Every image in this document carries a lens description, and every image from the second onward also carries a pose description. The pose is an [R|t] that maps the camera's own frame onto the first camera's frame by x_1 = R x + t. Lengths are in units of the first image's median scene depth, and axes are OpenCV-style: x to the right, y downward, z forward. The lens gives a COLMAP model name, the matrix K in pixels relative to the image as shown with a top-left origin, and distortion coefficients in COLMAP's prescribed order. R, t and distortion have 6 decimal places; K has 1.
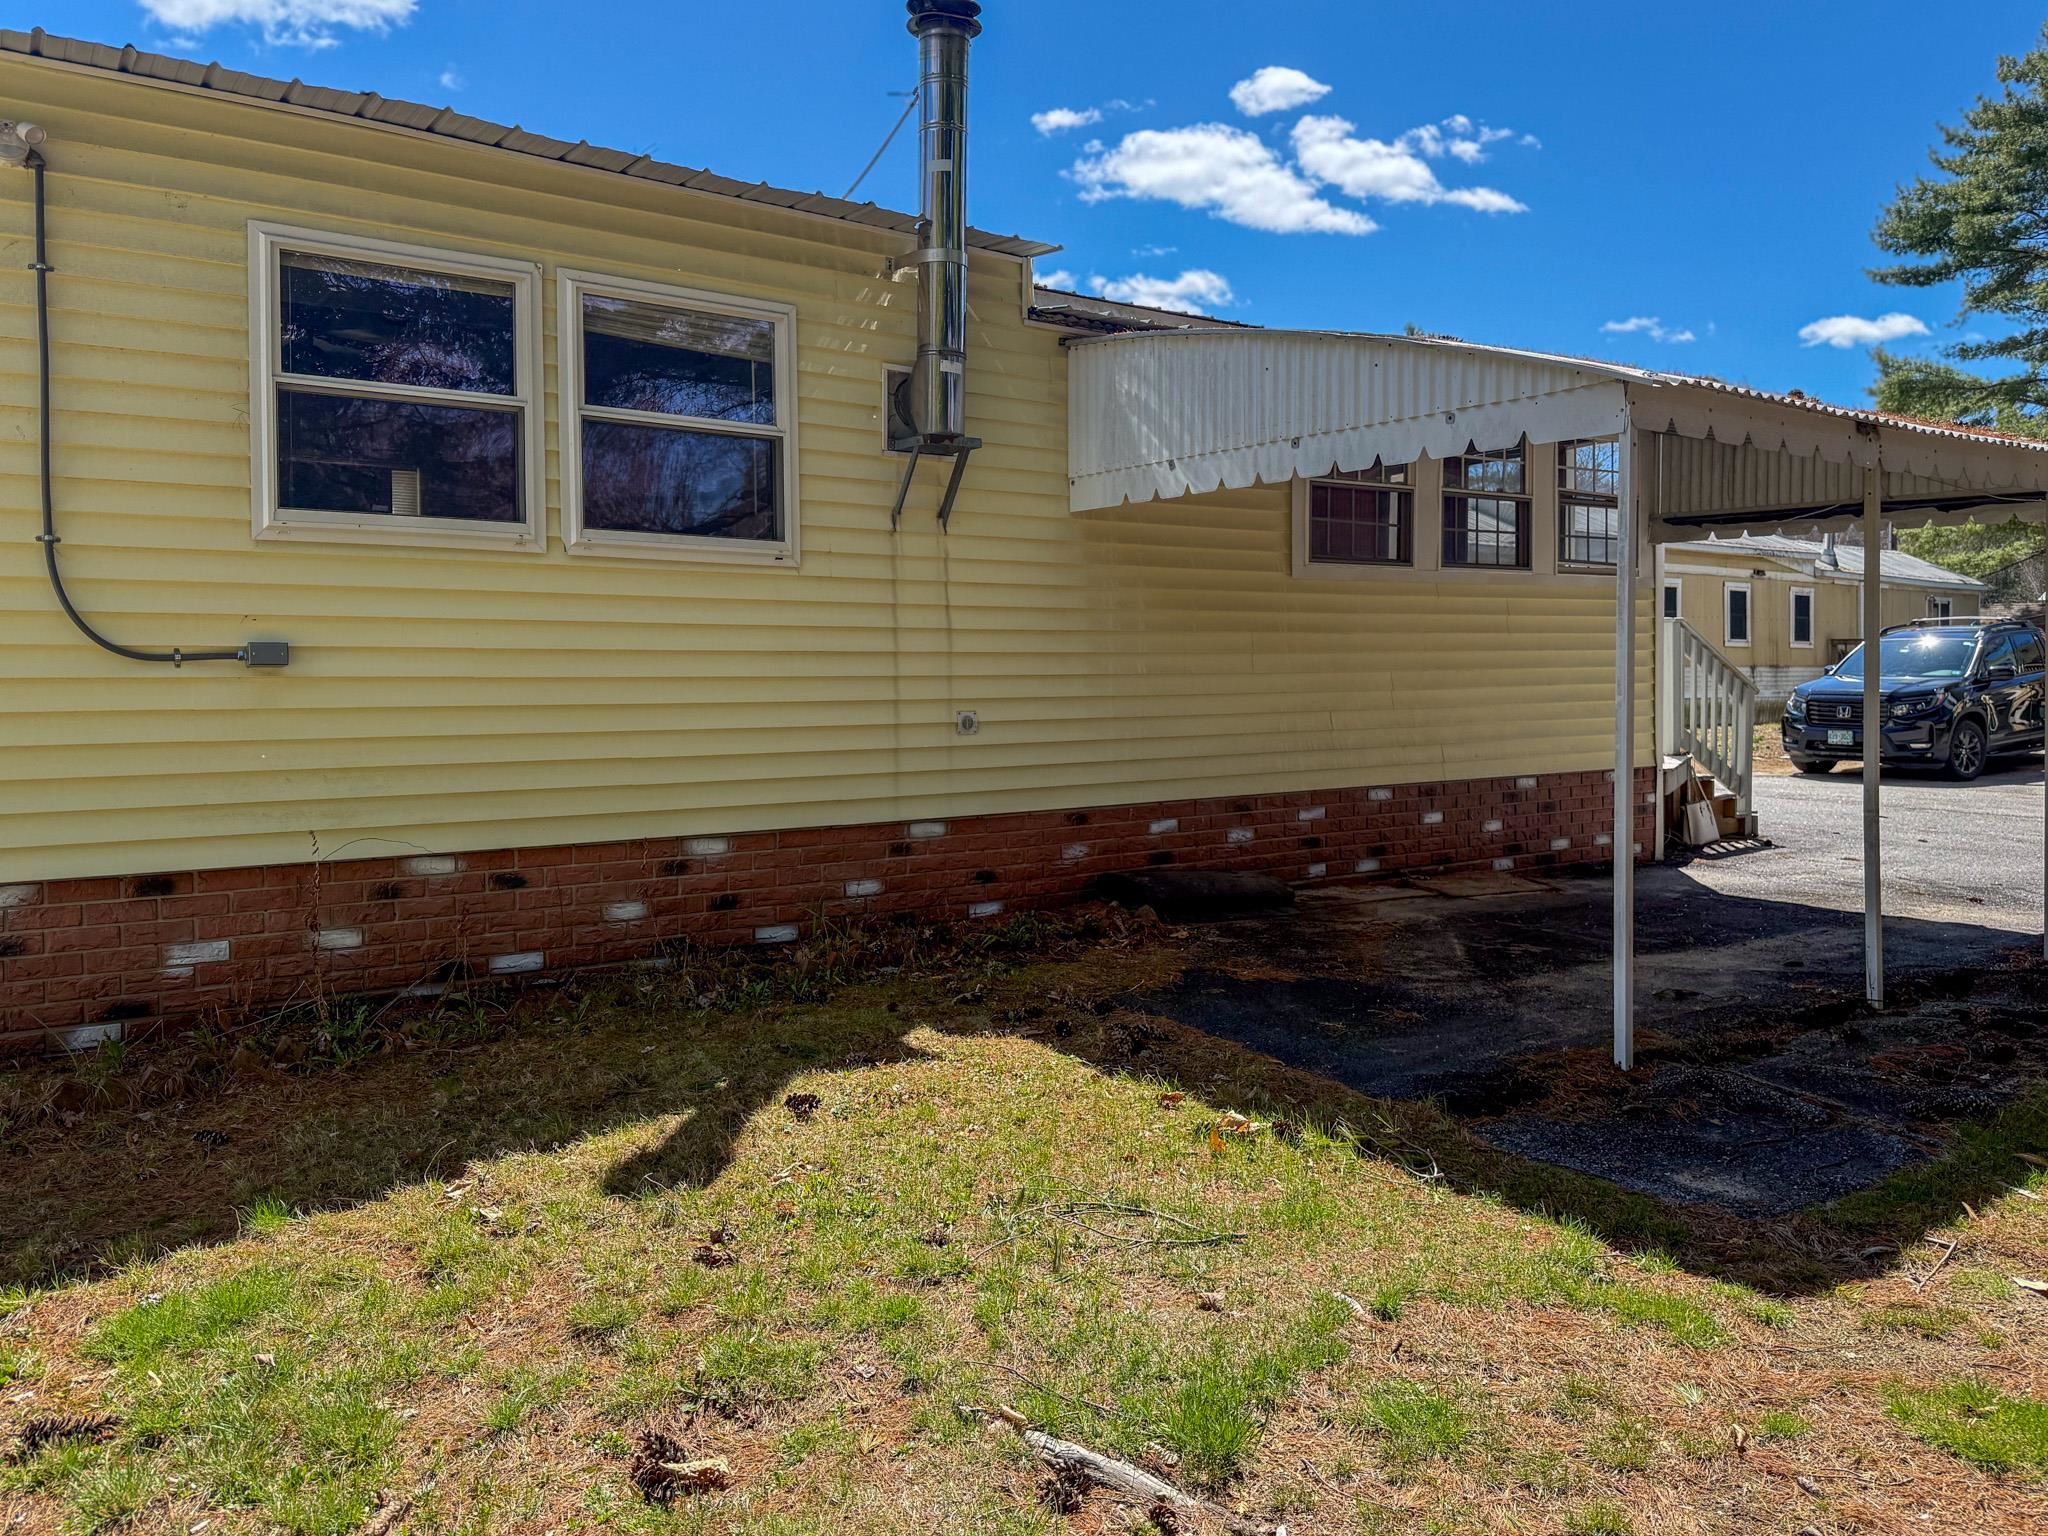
lens RADIAL K [[1462.8, 0, 1024.0], [0, 1462.8, 768.0], [0, 0, 1]] dist [0.001925, -0.115411]
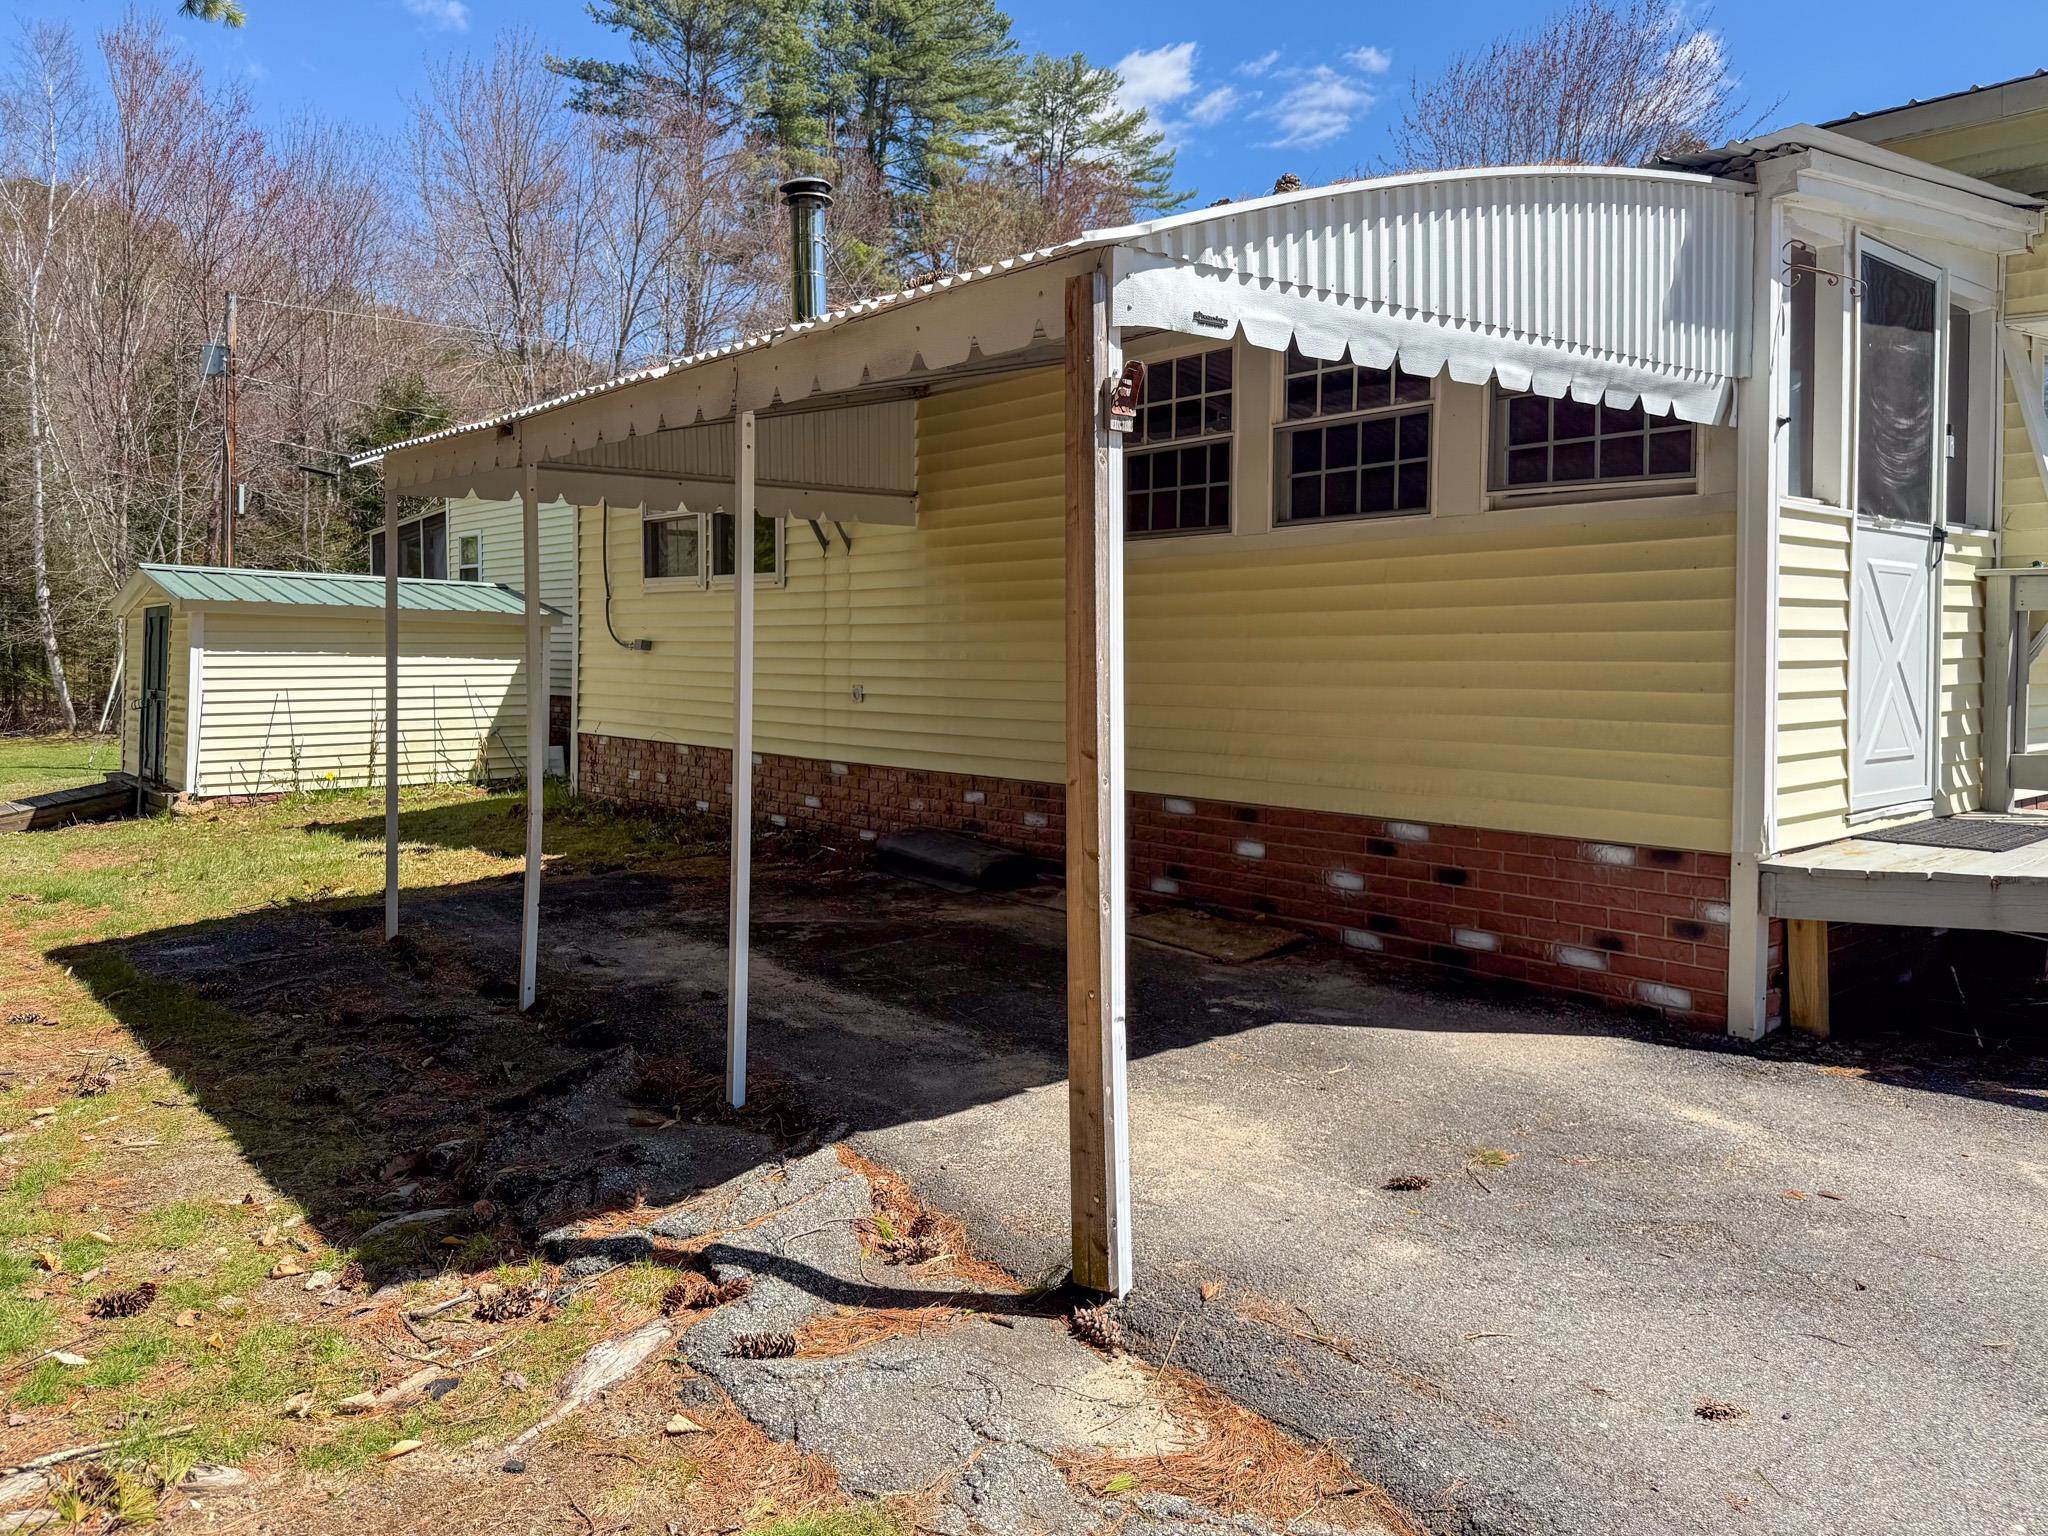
lens RADIAL K [[1462.8, 0, 1024.0], [0, 1462.8, 768.0], [0, 0, 1]] dist [0.001925, -0.115411]
pose [[0.114397, 0.087485, -0.989576, 1.187720], [-0.066368, 0.994562, 0.080254, -0.073372], [0.991216, 0.056496, 0.119581, 0.896105]]
